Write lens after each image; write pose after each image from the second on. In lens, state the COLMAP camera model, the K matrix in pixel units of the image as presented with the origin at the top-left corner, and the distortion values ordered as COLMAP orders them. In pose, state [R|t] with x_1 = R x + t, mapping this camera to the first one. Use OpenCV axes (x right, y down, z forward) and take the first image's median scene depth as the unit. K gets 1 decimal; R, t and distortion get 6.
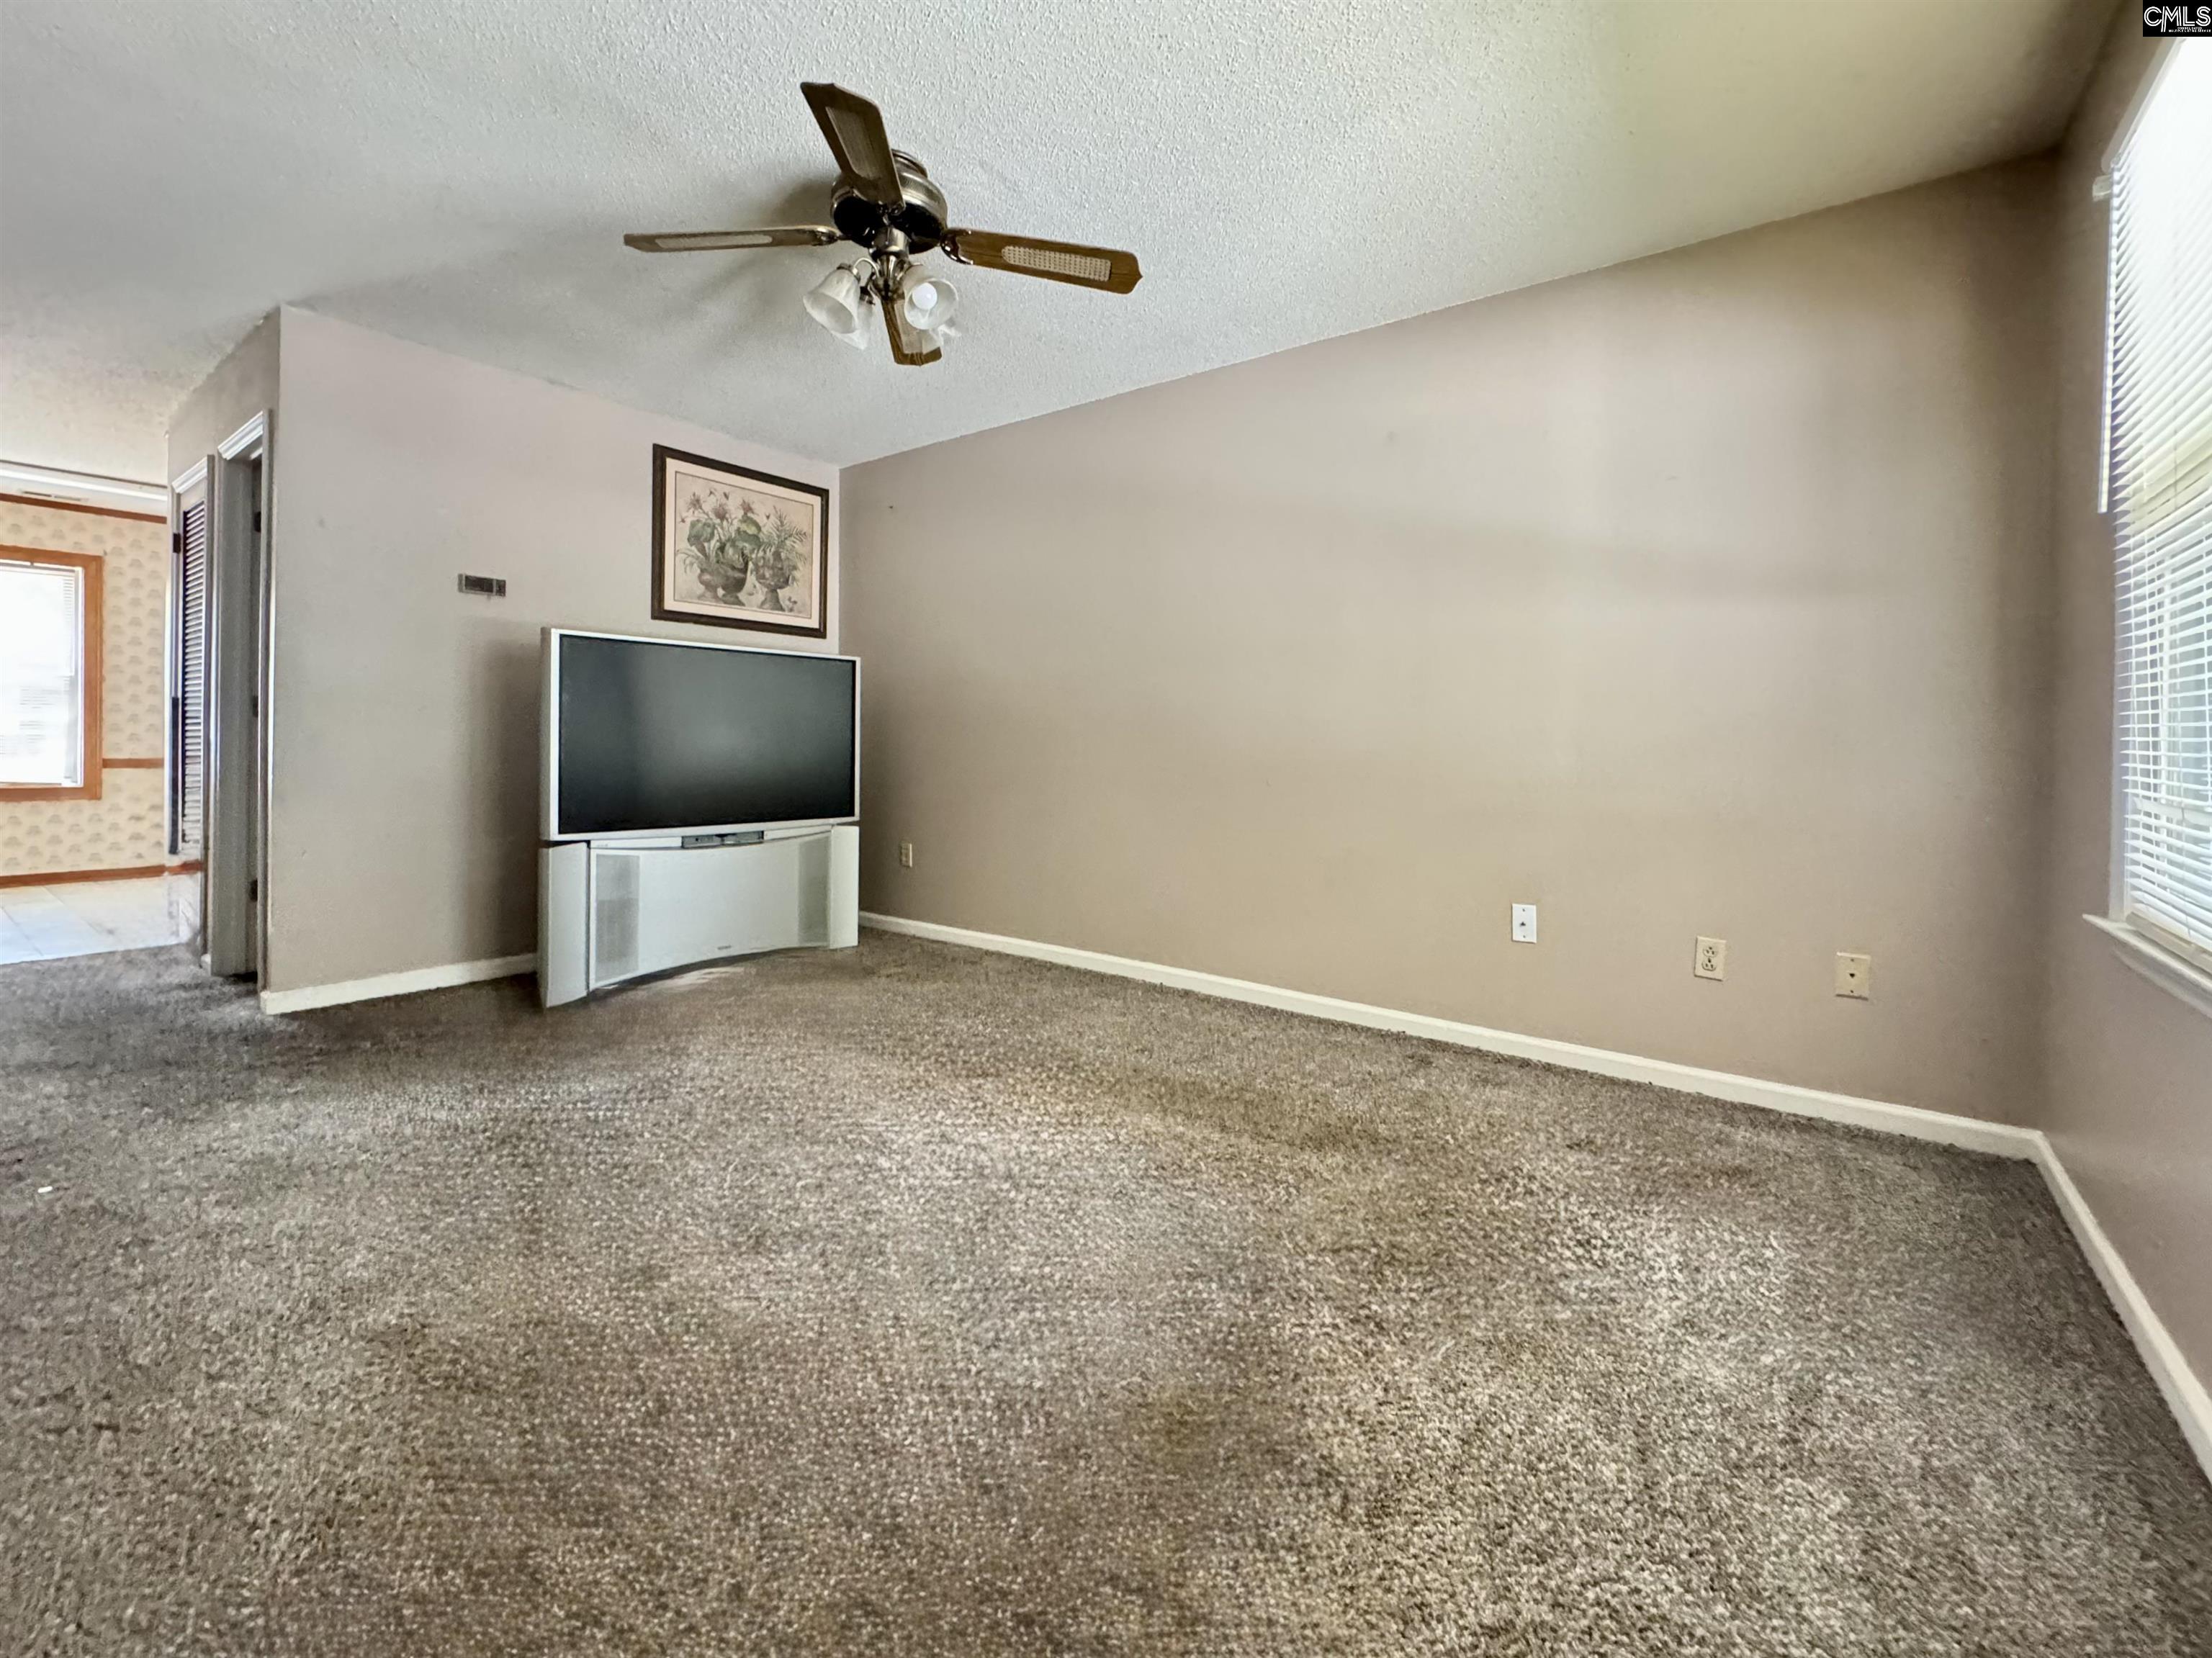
lens RADIAL K [[918.3, 0, 1110.3], [0, 918.3, 769.7], [0, 0, 1]] dist [-0.001327, 0.000309]
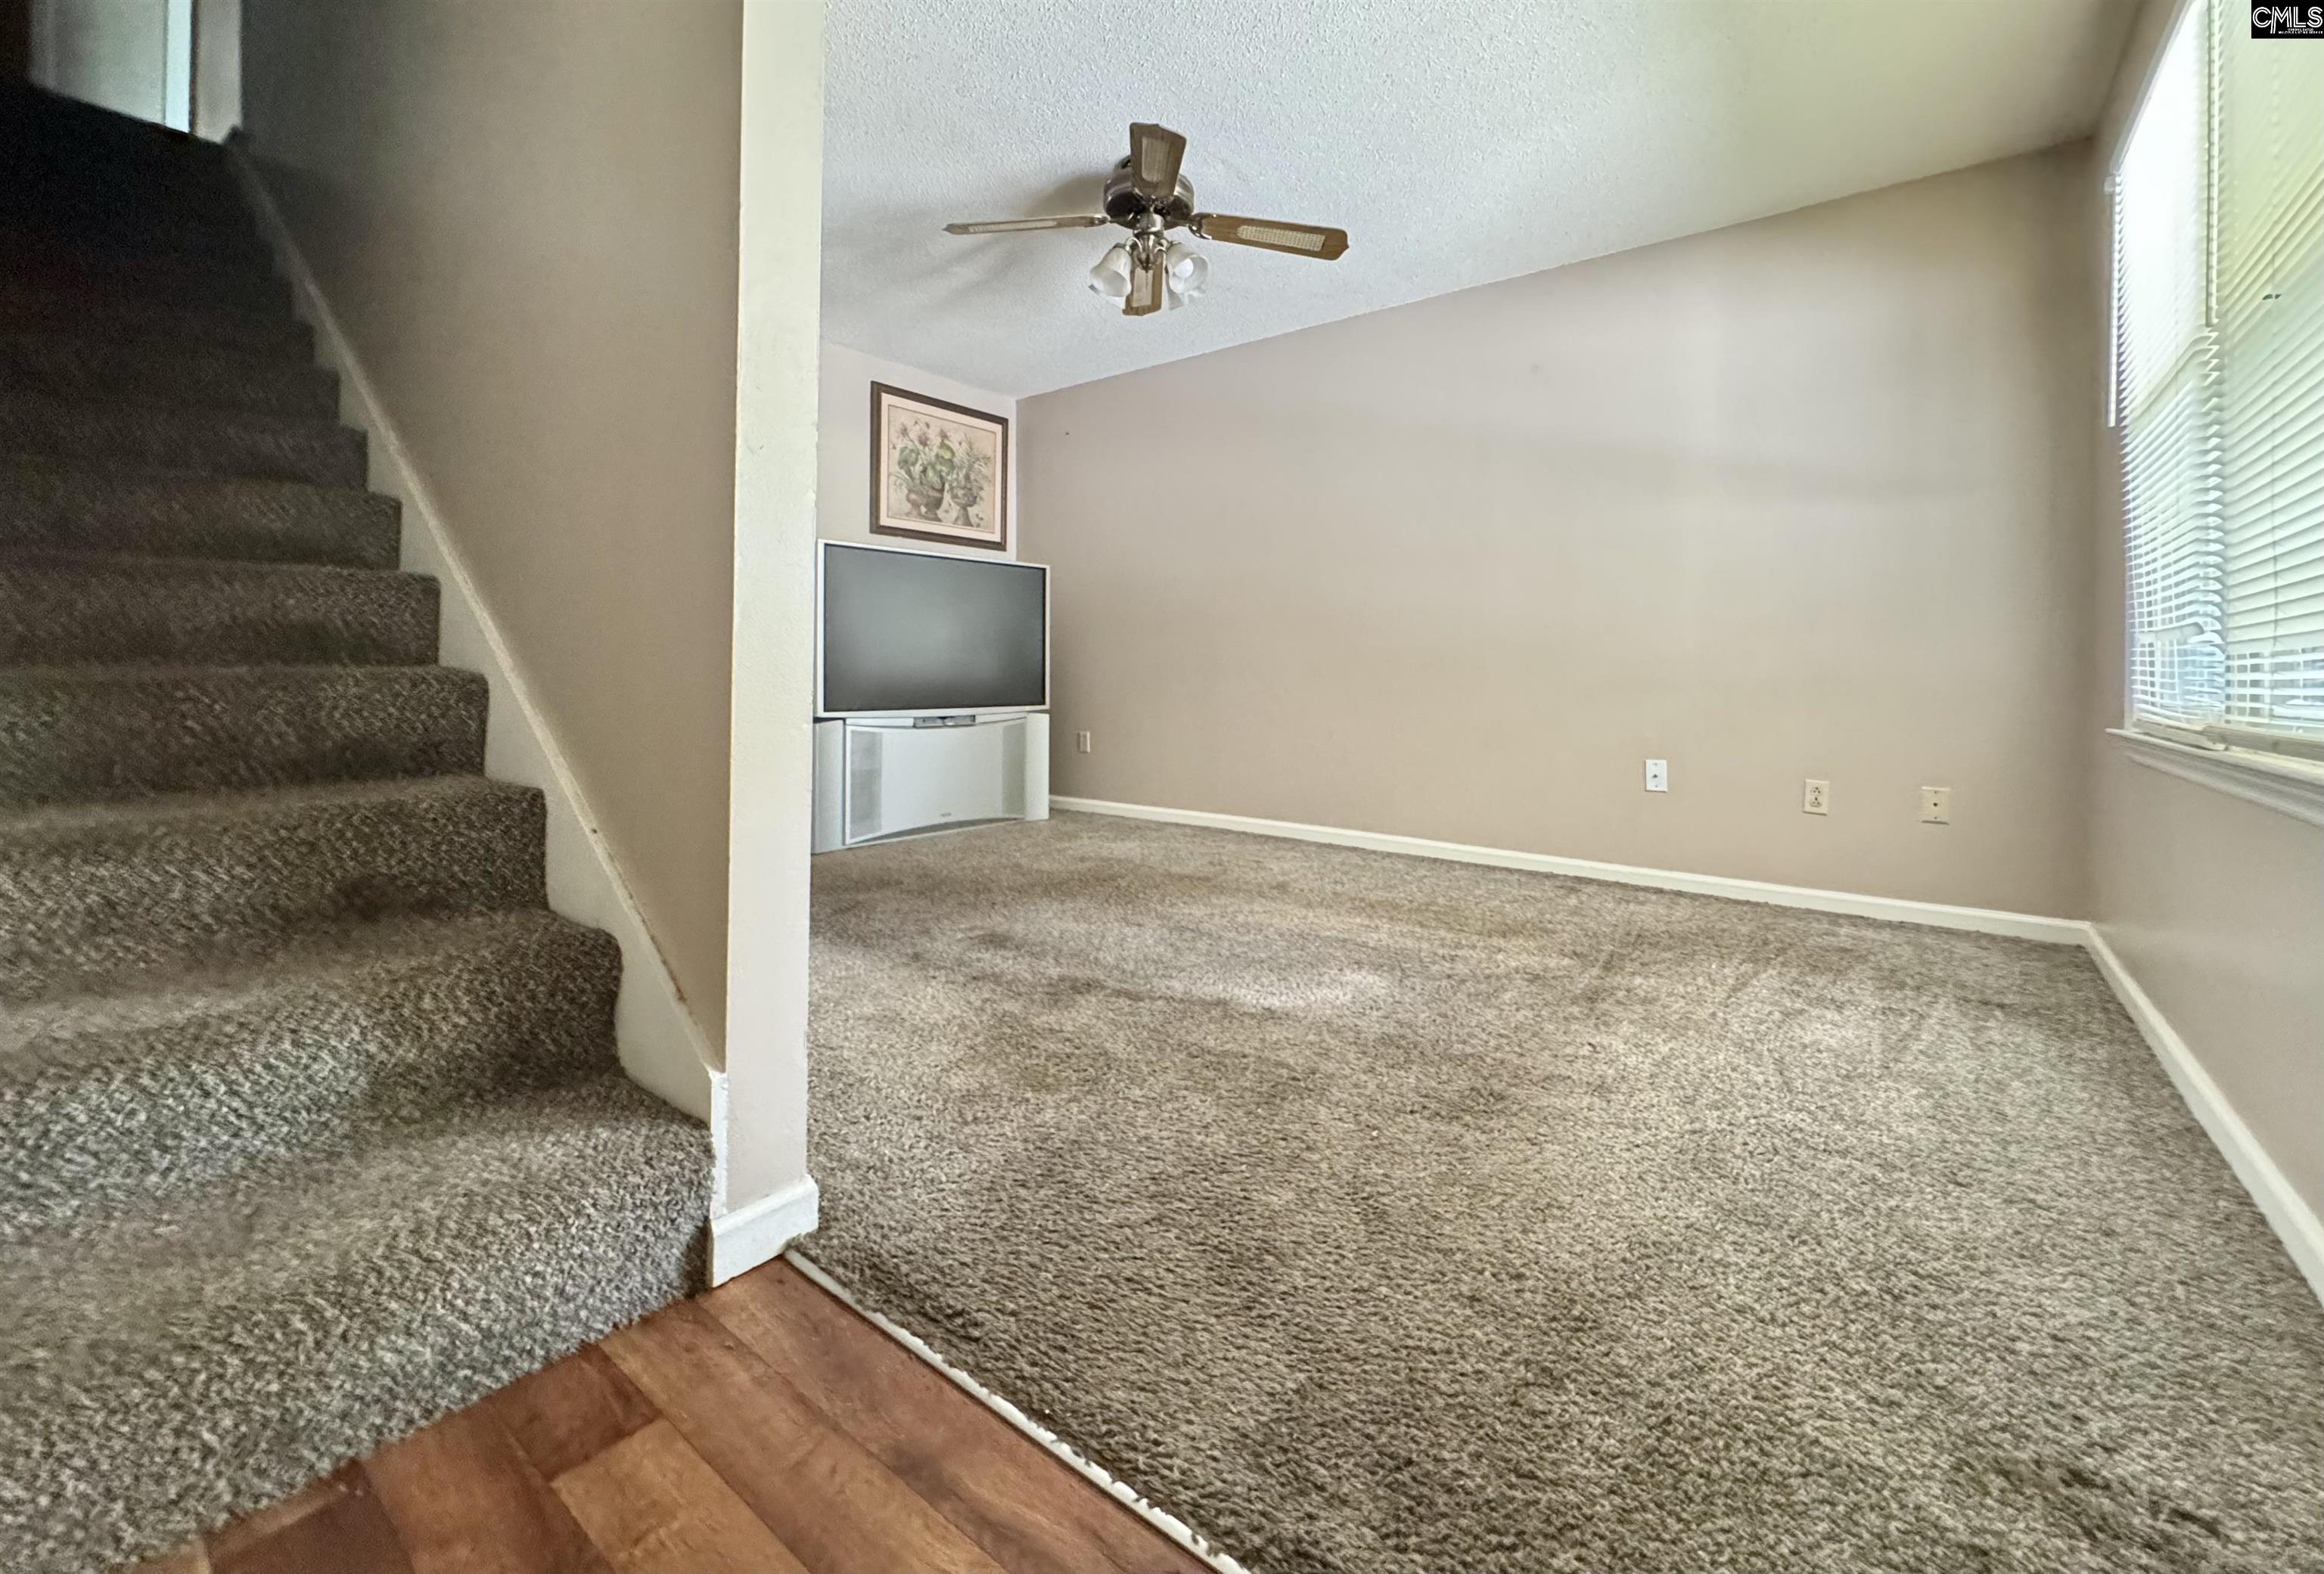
lens RADIAL K [[939.8, 0, 1155.8], [0, 939.8, 690.0], [0, 0, 1]] dist [0.000943, -0.000251]
pose [[0.999671, -0.005058, -0.025142, -0.137900], [0.004813, 0.999941, -0.009785, 0.053945], [0.025190, 0.009661, 0.999636, -0.195260]]
